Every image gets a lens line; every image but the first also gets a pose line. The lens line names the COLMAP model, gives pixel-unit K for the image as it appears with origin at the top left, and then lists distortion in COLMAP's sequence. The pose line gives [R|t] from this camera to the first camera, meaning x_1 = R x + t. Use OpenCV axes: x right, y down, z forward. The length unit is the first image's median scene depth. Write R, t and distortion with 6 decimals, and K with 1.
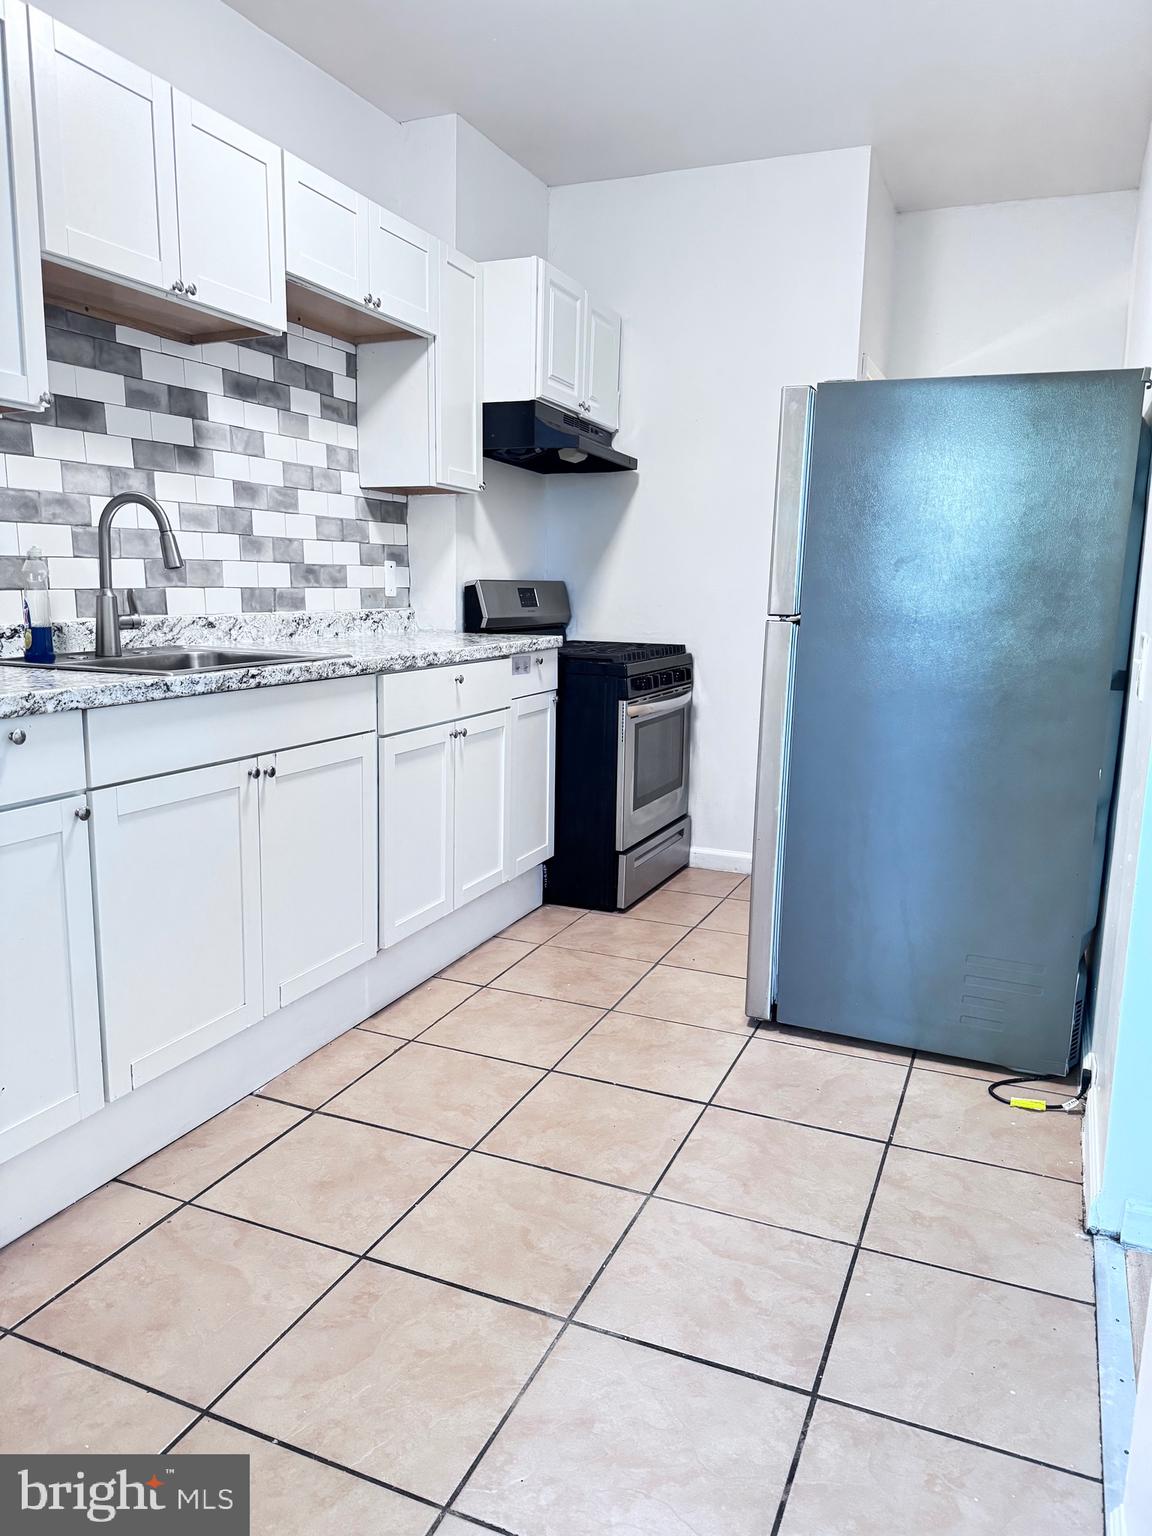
lens RADIAL K [[1061.8, 0, 576.0], [0, 1061.8, 768.0], [0, 0, 1]] dist [0.204516, -0.337556]
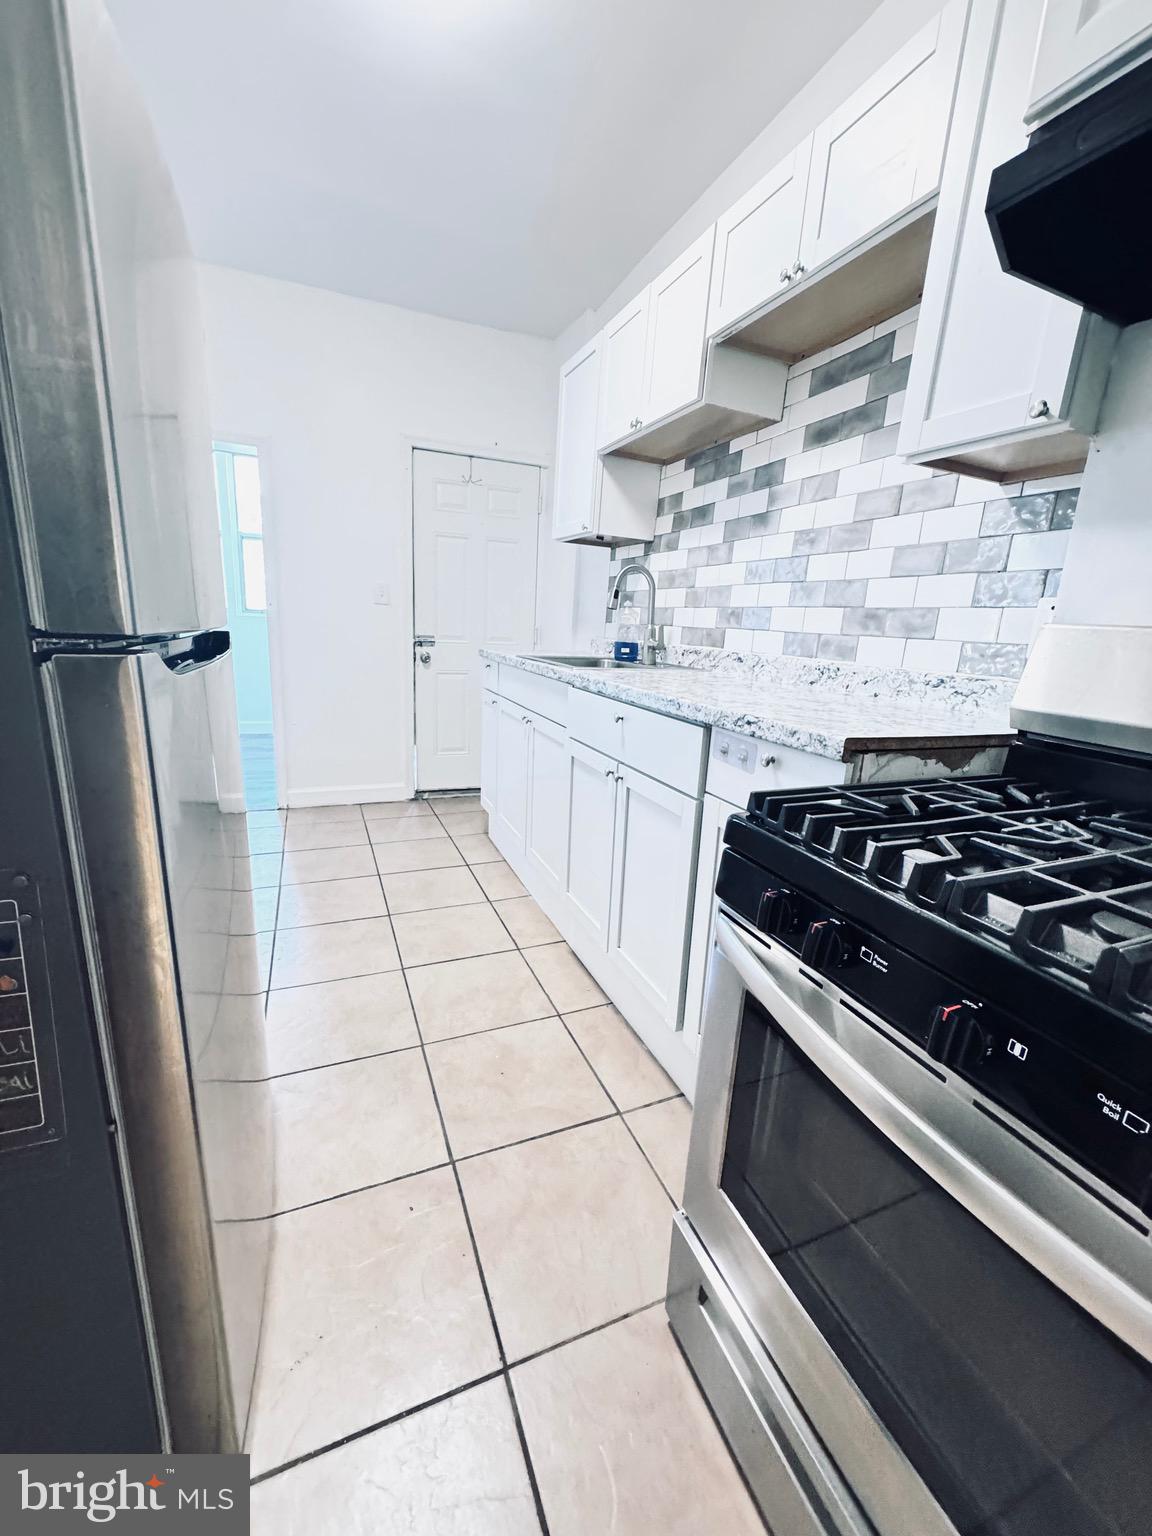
lens RADIAL K [[618.6, 0, 576.0], [0, 618.6, 768.0], [0, 0, 1]] dist [-0.000530, -0.000004]
pose [[-0.687905, 0.123376, -0.715237, 0.290895], [-0.185420, 0.922873, 0.337527, -0.209662], [0.701716, 0.364806, -0.611973, 1.275360]]
